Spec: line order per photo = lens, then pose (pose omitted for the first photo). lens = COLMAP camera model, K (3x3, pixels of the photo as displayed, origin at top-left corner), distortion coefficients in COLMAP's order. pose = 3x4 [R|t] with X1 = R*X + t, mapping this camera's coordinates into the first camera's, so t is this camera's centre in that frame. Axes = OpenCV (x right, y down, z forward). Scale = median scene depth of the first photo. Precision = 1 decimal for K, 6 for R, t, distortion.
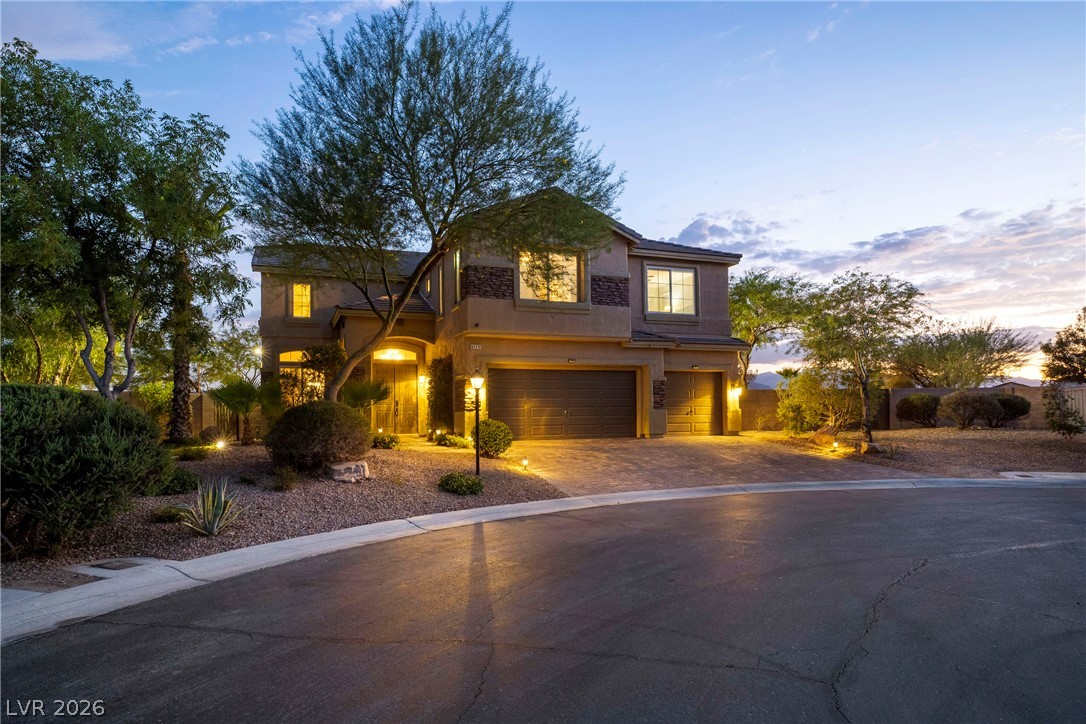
lens RADIAL K [[634.2, 0, 543.0], [0, 634.2, 362.0], [0, 0, 1]] dist [0.000572, 0.000248]
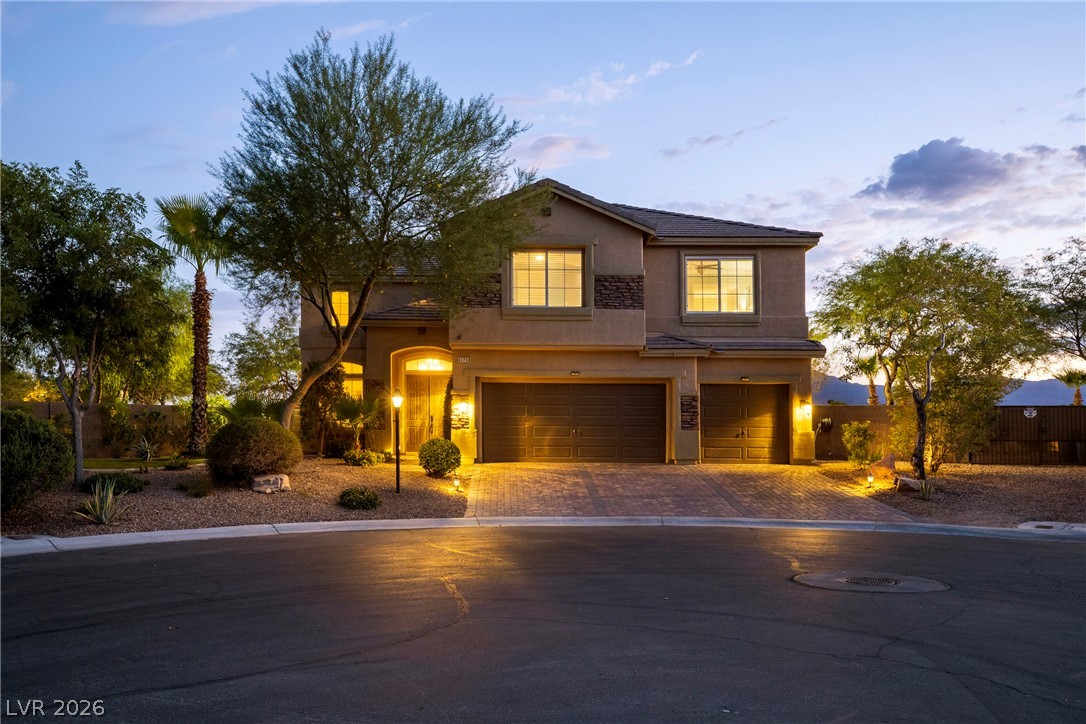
lens RADIAL K [[909.6, 0, 543.0], [0, 909.6, 362.0], [0, 0, 1]] dist [0.027419, 0.001404]
pose [[0.935539, -0.009396, -0.353097, 0.424703], [0.012678, 0.999895, 0.006985, -0.025731], [0.352995, -0.011011, 0.935561, -0.186389]]
